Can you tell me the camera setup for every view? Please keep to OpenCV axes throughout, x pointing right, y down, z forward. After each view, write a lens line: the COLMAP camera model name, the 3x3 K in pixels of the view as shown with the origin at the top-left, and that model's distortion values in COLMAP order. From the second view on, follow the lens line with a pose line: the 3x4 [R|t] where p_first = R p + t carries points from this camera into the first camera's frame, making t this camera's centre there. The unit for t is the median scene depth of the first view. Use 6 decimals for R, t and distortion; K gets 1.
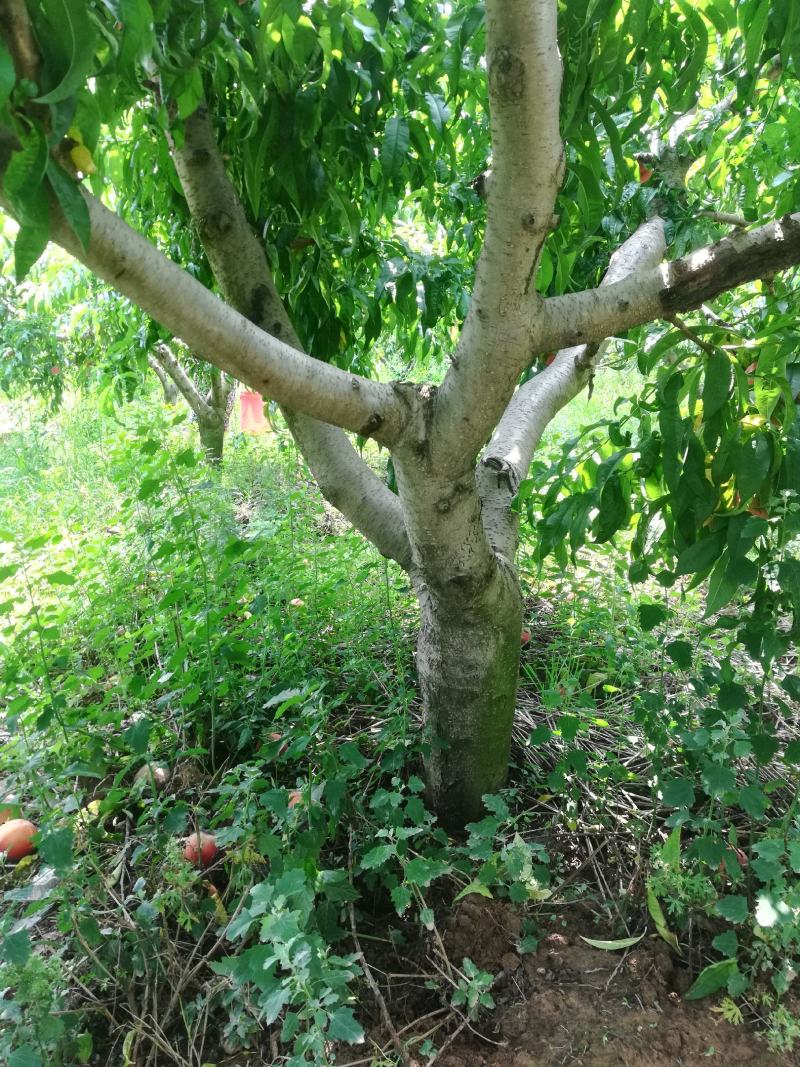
lens RADIAL K [[801.2, 0, 399.0], [0, 801.2, 528.7], [0, 0, 1]] dist [0.062931, -0.127525]
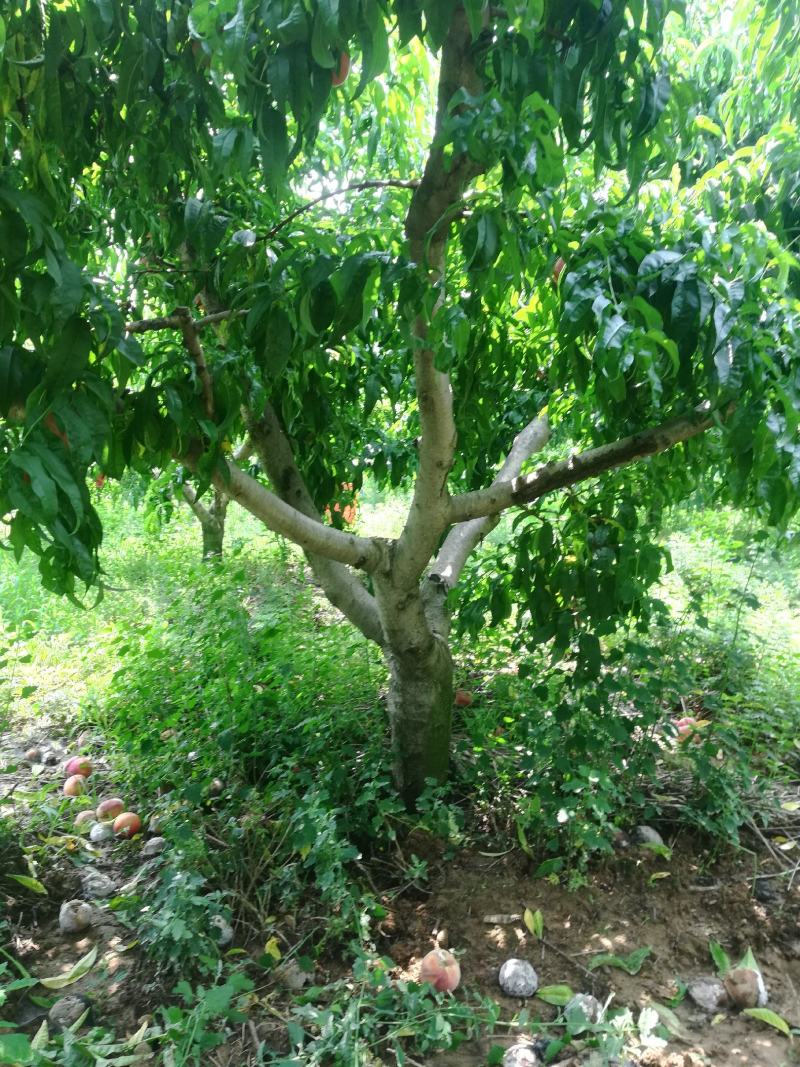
lens RADIAL K [[801.2, 0, 399.0], [0, 801.2, 528.7], [0, 0, 1]] dist [0.062931, -0.127525]
pose [[0.999577, -0.004312, 0.028755, 0.001618], [0.007535, 0.993575, -0.112924, 0.000882], [-0.028083, 0.113093, 0.993187, -0.654953]]
